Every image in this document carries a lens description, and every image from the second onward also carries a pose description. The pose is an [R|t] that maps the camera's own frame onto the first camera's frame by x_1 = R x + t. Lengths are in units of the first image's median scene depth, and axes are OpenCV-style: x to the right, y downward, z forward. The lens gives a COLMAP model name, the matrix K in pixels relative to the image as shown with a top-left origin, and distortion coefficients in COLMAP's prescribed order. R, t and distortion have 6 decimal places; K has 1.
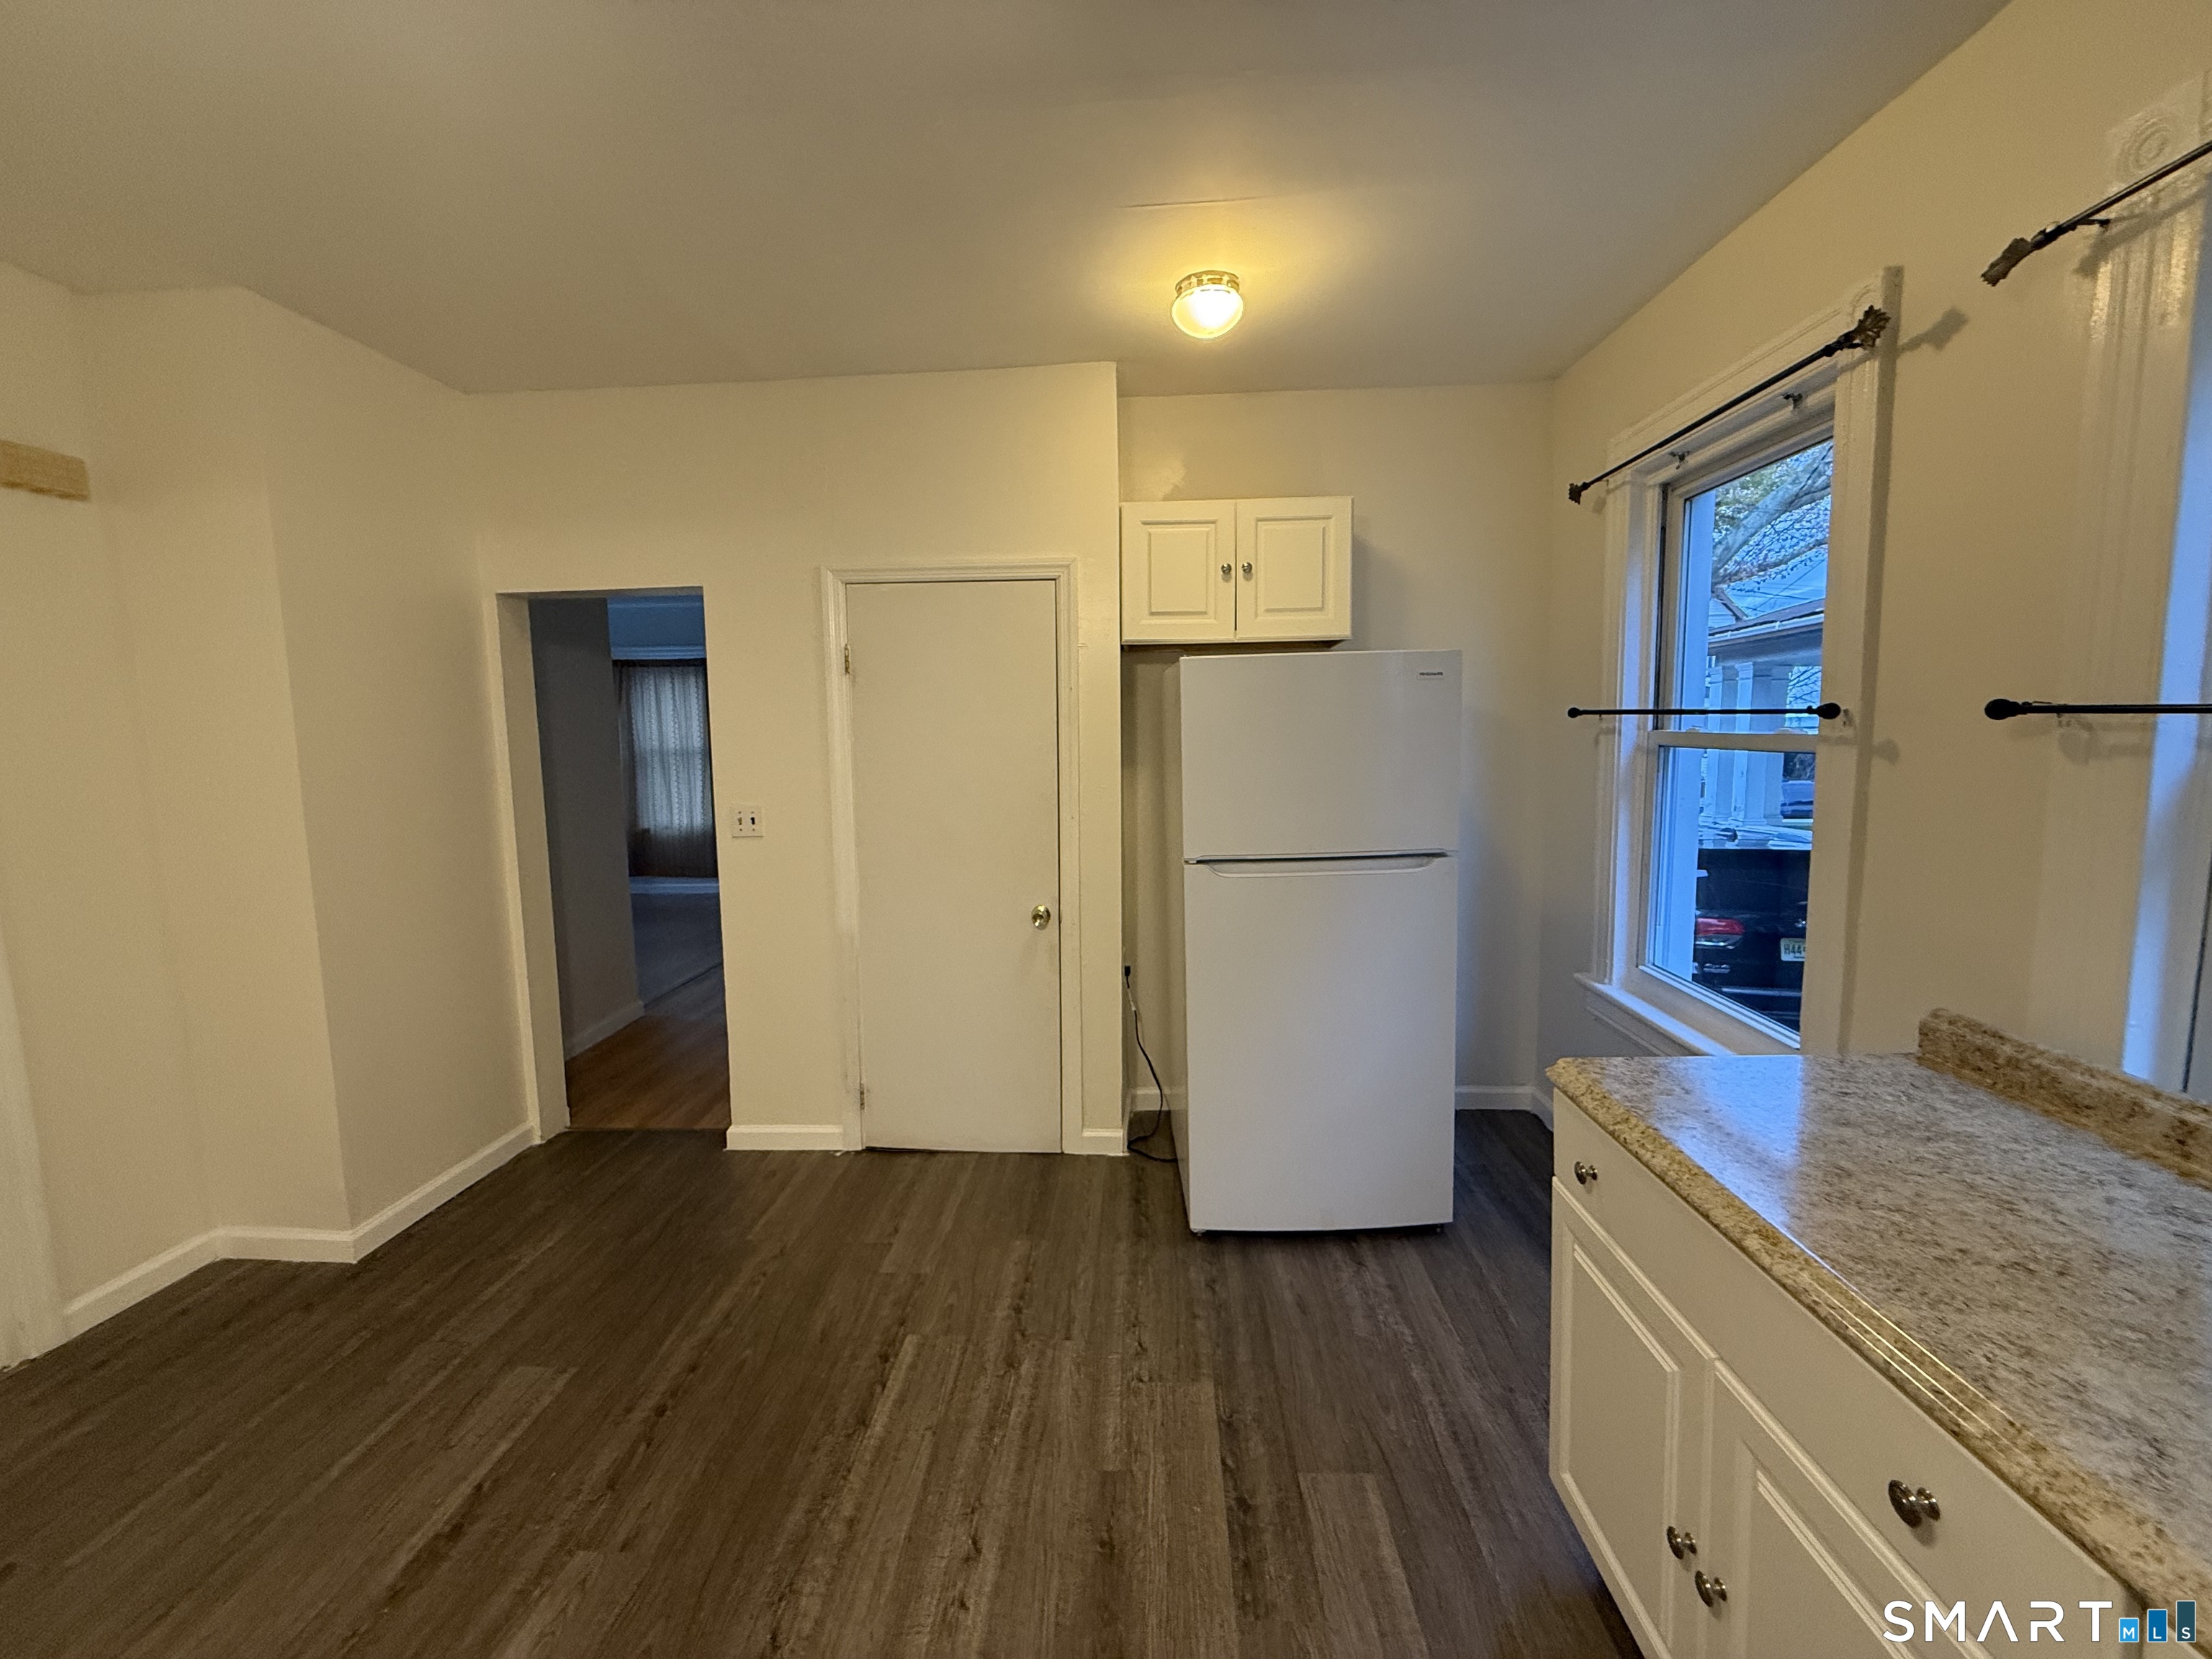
lens RADIAL K [[876.7, 0, 1106.5], [0, 876.7, 828.6], [0, 0, 1]] dist [0.001253, -0.000069]
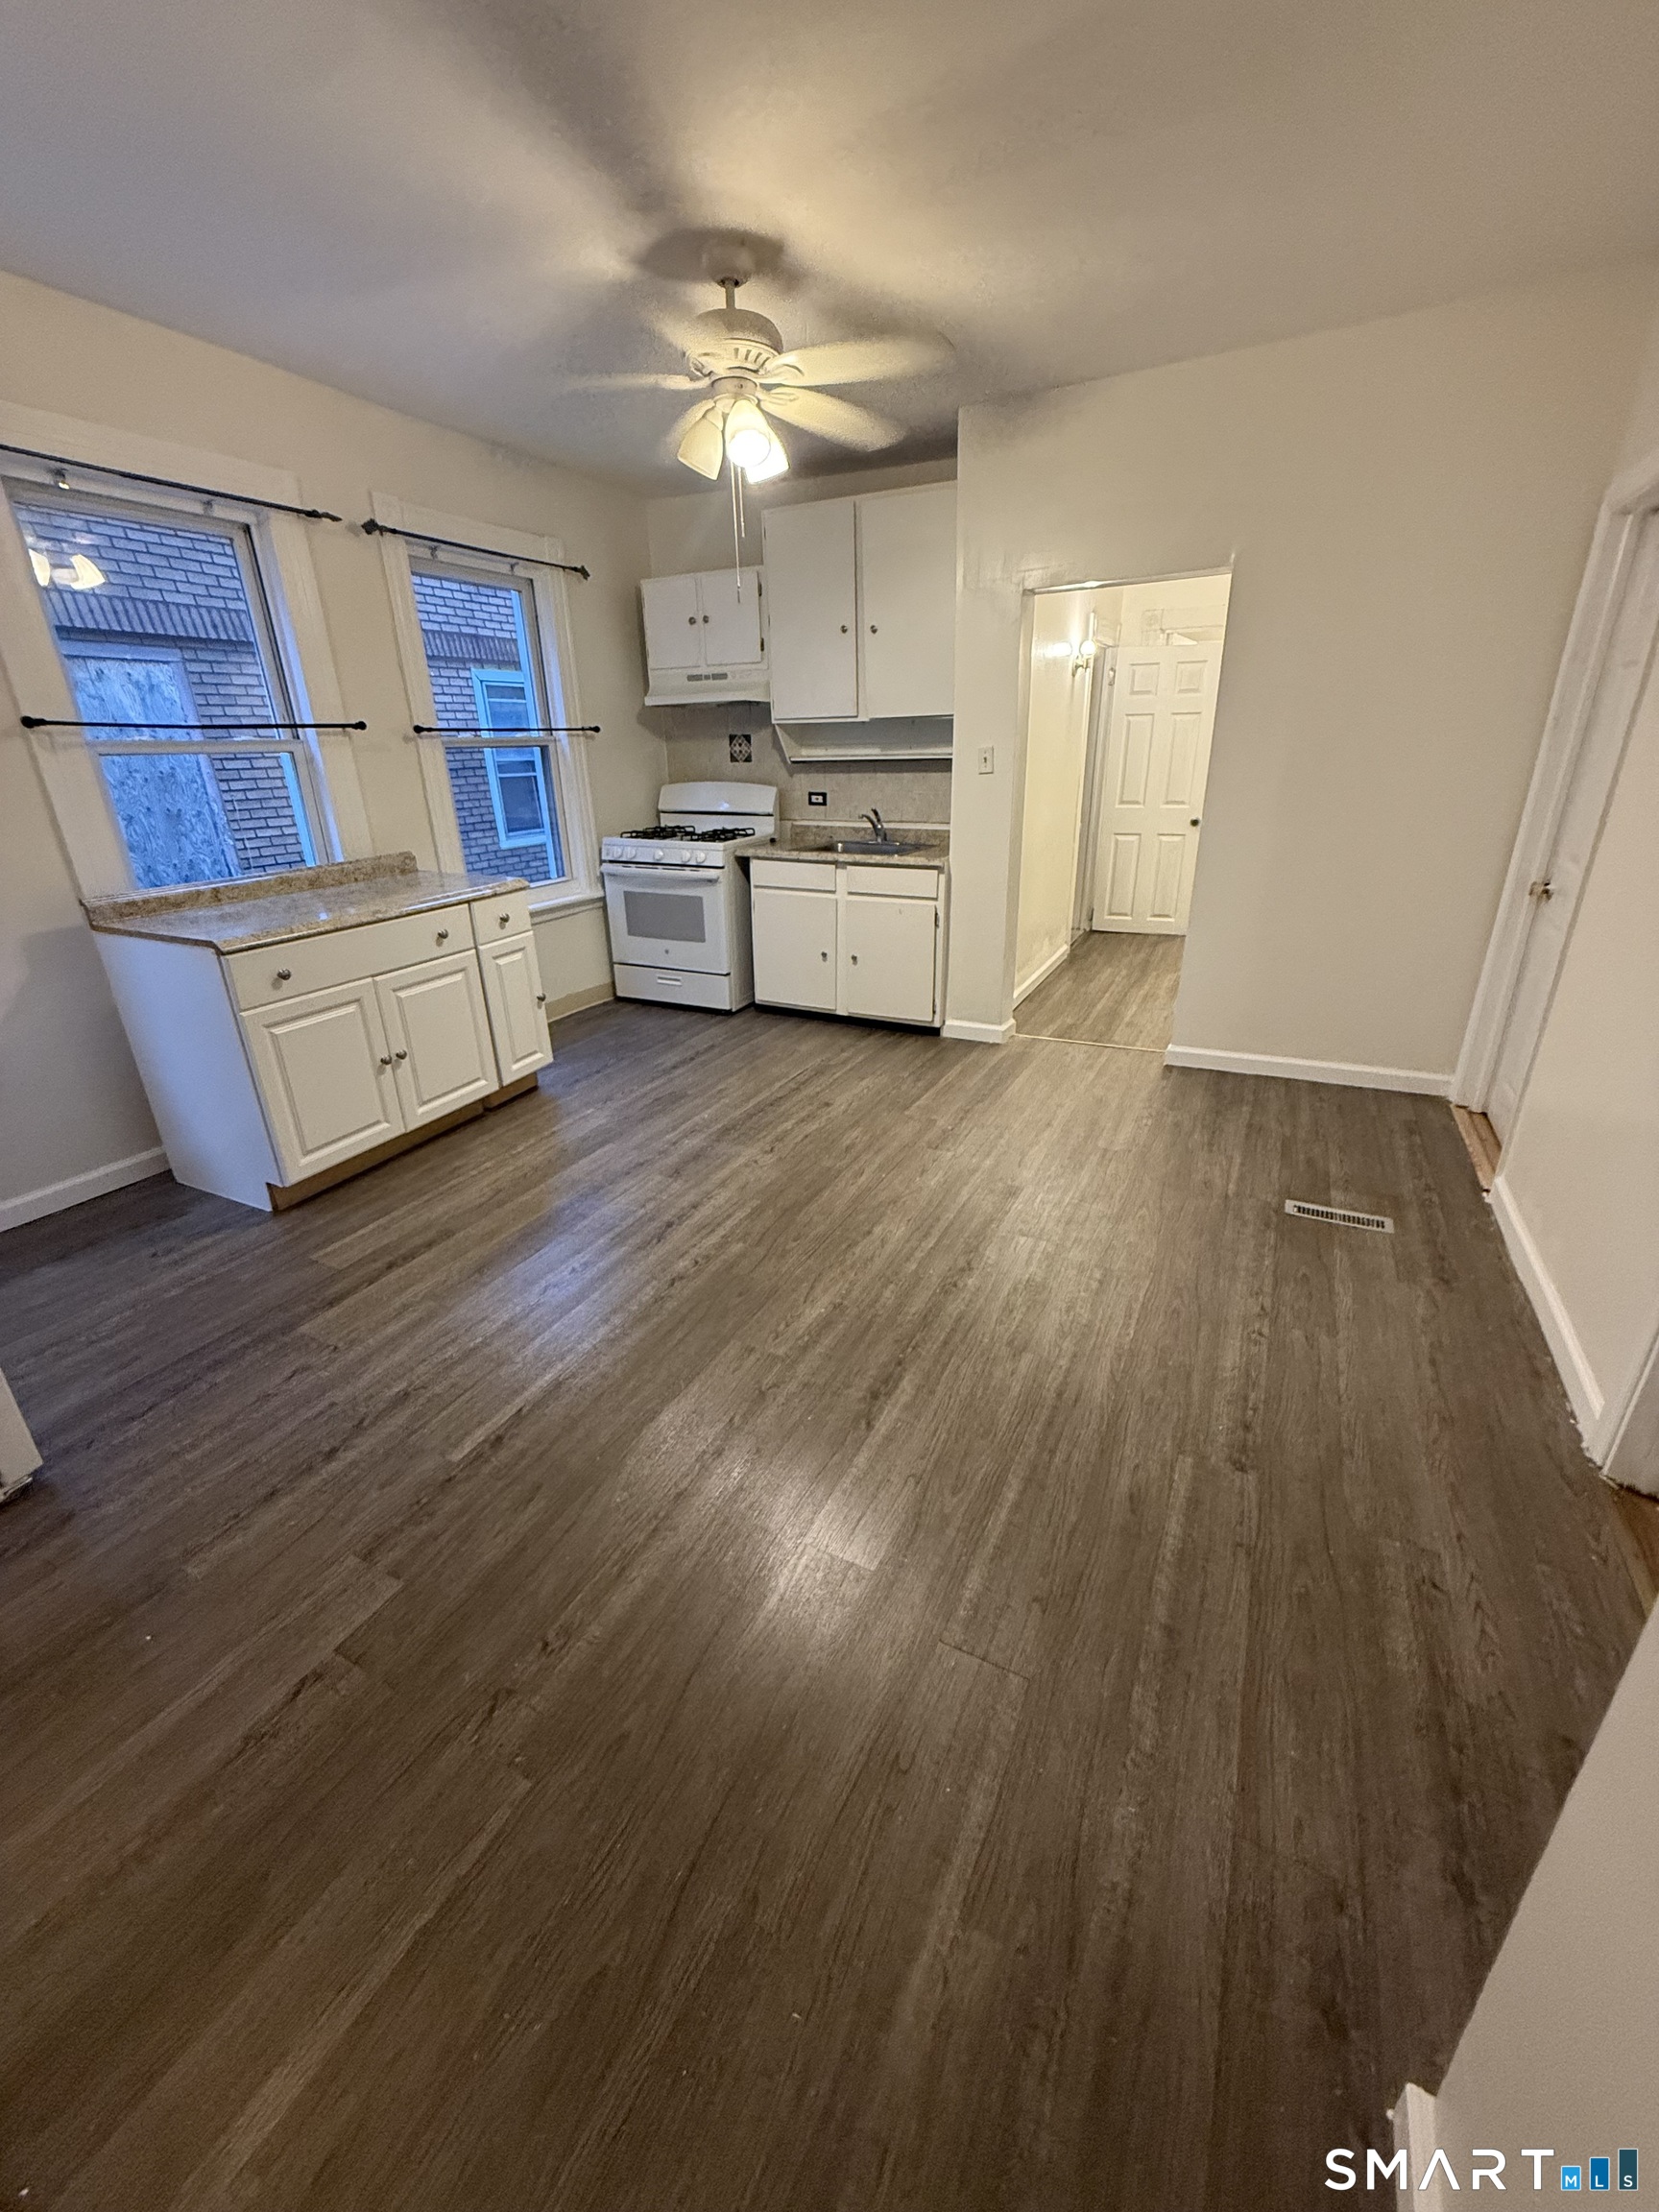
lens RADIAL K [[876.7, 0, 830.7], [0, 876.7, 1105.1], [0, 0, 1]] dist [0.001253, -0.000069]
pose [[-0.914180, -0.115875, 0.388391, -0.766911], [0.083494, 0.883868, 0.460223, -0.076194], [-0.396615, 0.453155, -0.798340, 1.249253]]
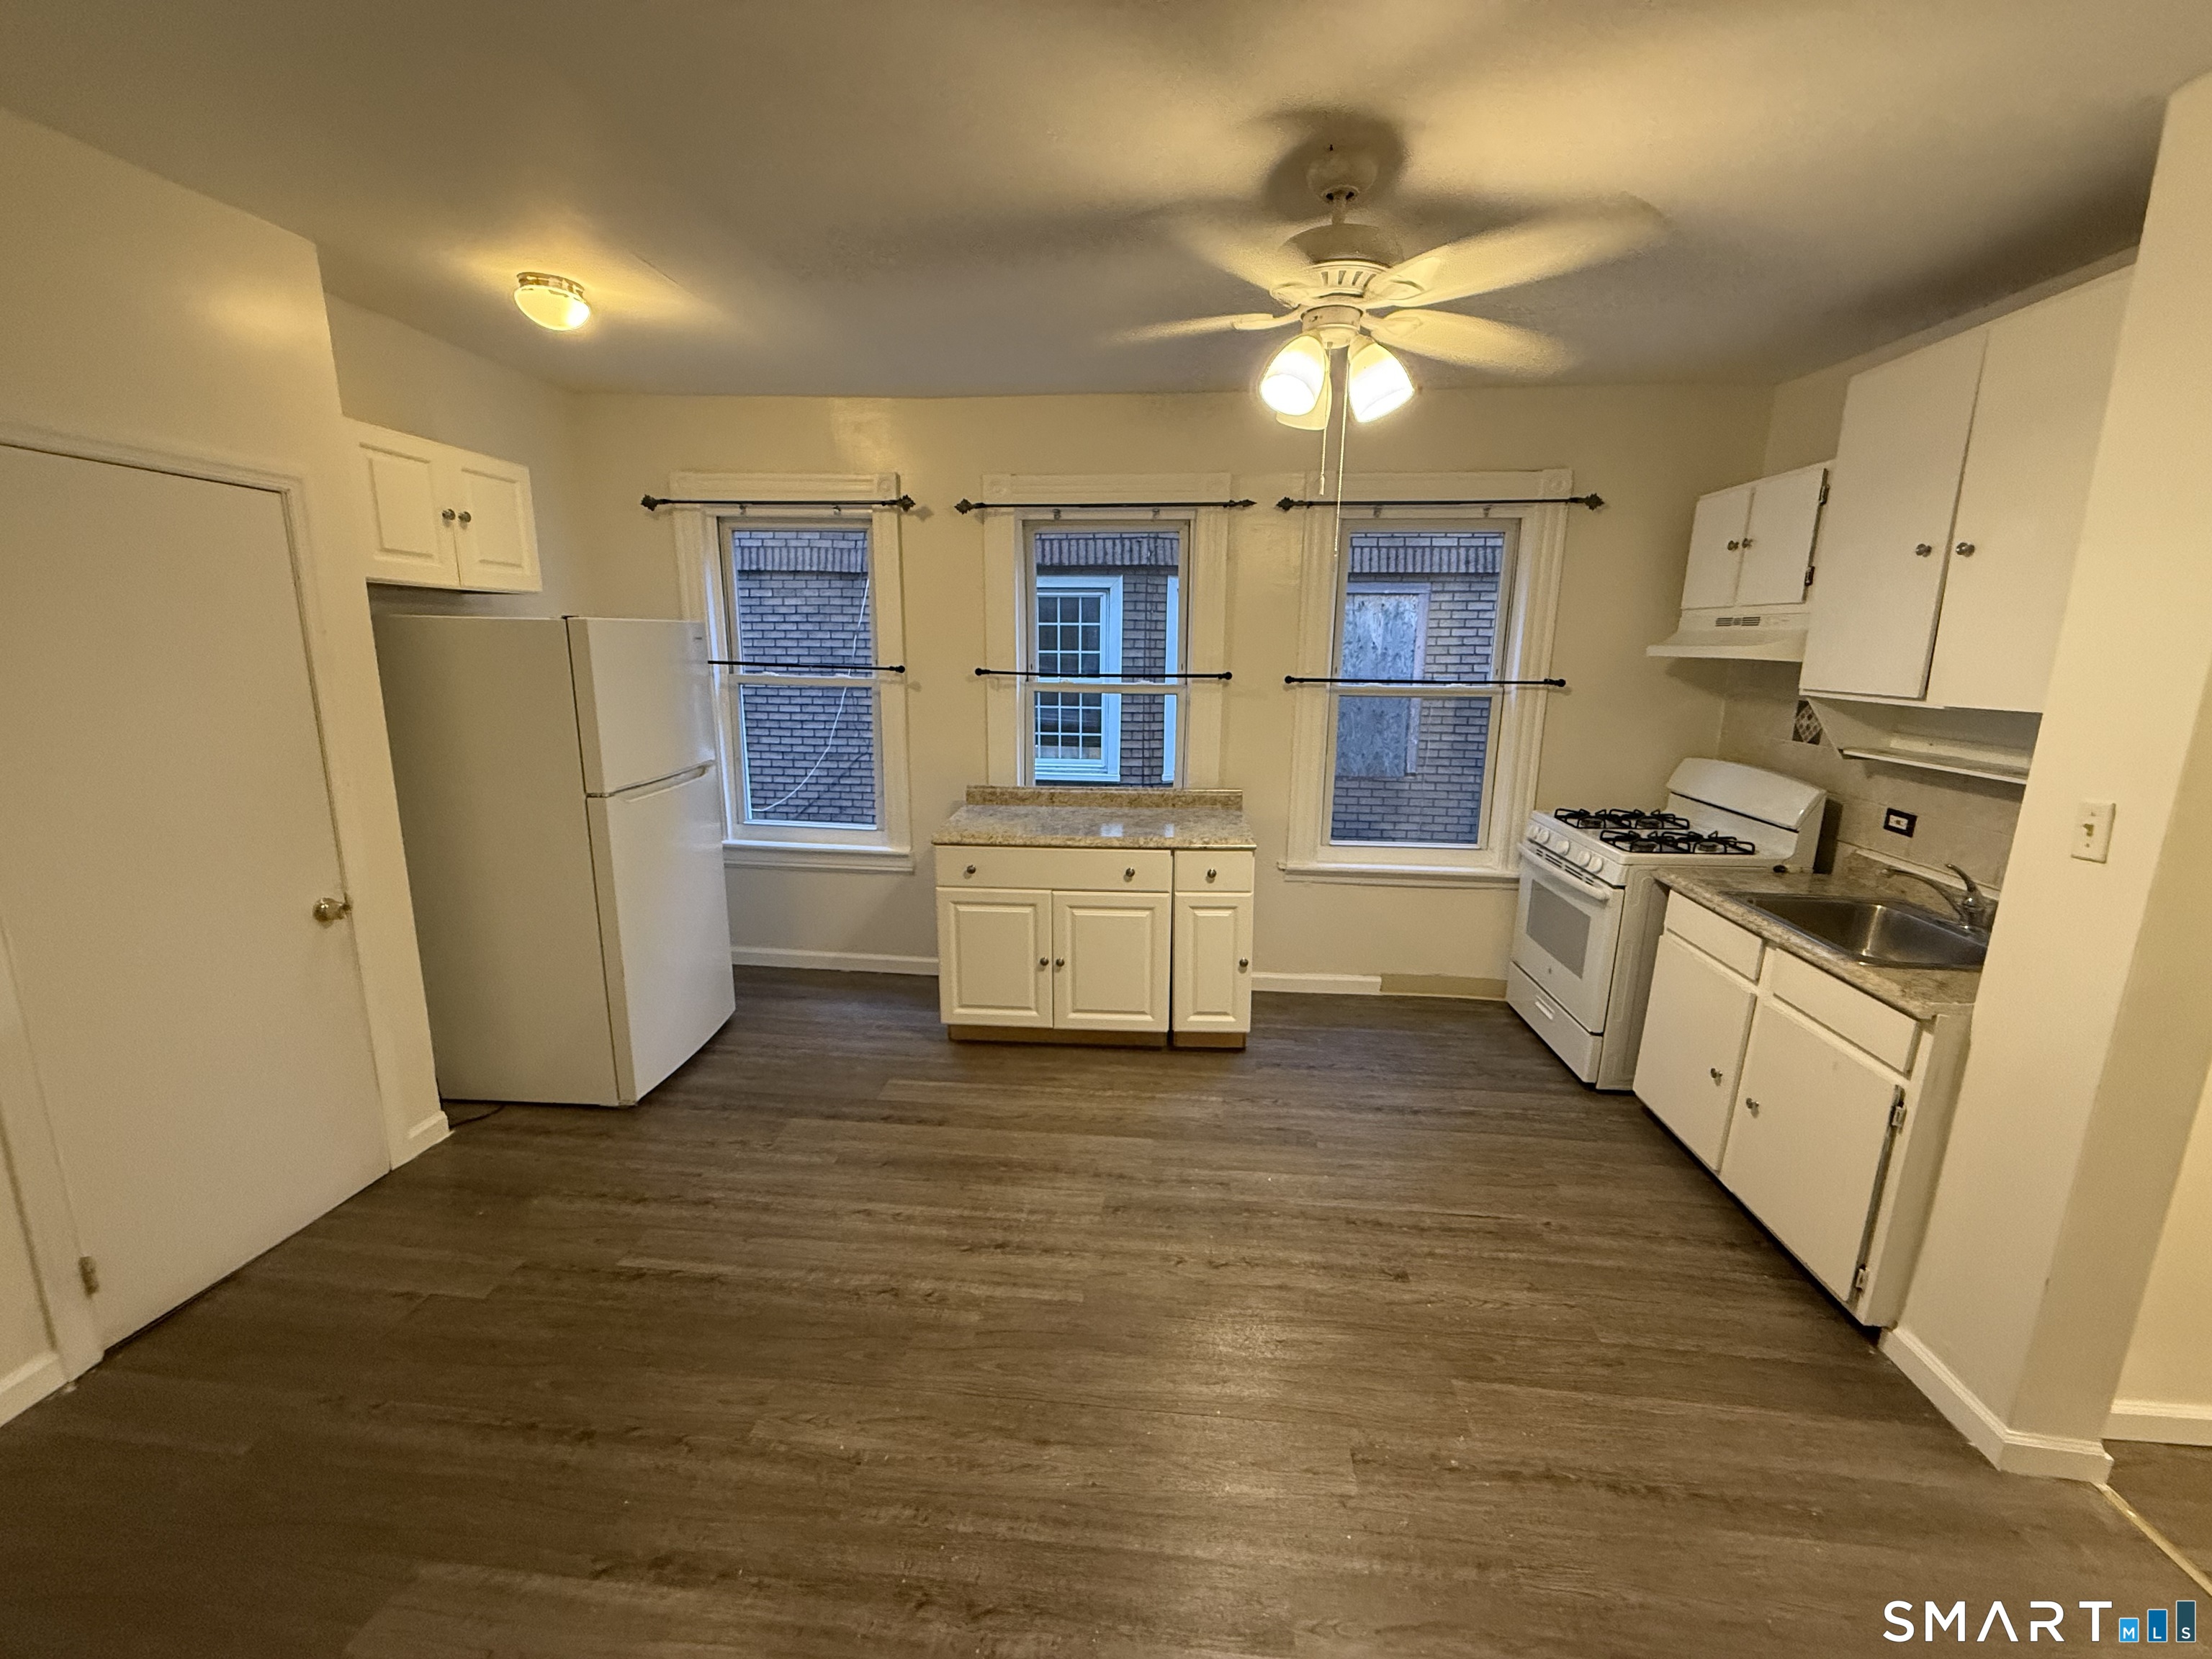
lens RADIAL K [[876.7, 0, 1102.6], [0, 876.7, 827.1], [0, 0, 1]] dist [0.001253, -0.000069]
pose [[0.044715, -0.188397, 0.981074, -1.039466], [0.095140, 0.978396, 0.183547, -0.073591], [-0.994459, 0.085132, 0.061673, 0.275704]]
